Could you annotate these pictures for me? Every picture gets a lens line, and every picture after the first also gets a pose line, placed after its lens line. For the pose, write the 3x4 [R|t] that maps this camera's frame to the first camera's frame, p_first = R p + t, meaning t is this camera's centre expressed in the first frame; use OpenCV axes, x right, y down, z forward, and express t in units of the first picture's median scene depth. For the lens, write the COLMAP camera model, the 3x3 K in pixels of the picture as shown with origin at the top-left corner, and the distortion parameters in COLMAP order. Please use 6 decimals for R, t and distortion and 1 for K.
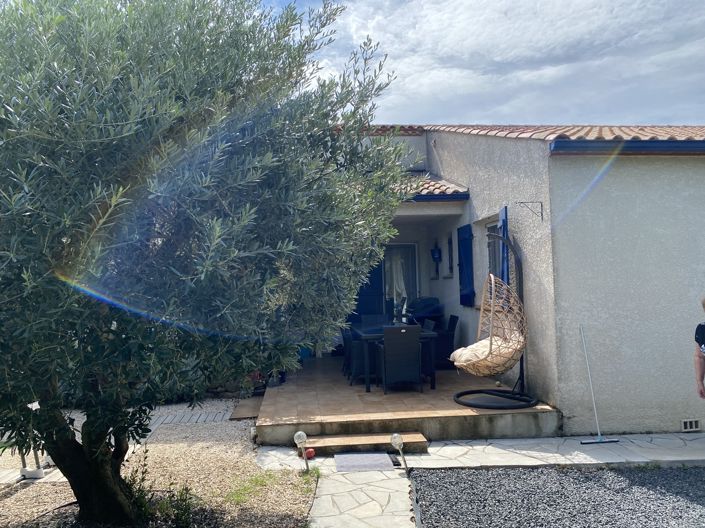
lens RADIAL K [[538.9, 0, 352.5], [0, 538.9, 264.0], [0, 0, 1]] dist [0.002978, -0.000334]
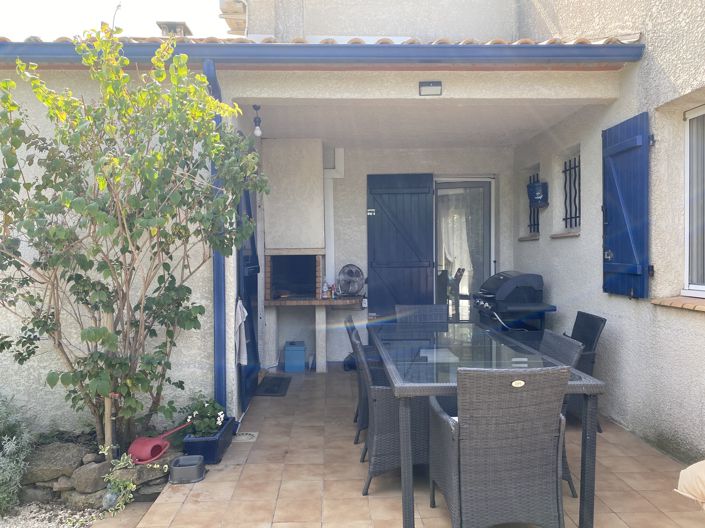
lens RADIAL K [[538.9, 0, 352.5], [0, 538.9, 264.0], [0, 0, 1]] dist [0.002978, -0.000334]
pose [[0.997343, 0.019979, -0.070056, 0.017885], [-0.015322, 0.997676, 0.066399, 0.037725], [0.071220, -0.065149, 0.995331, 0.857034]]
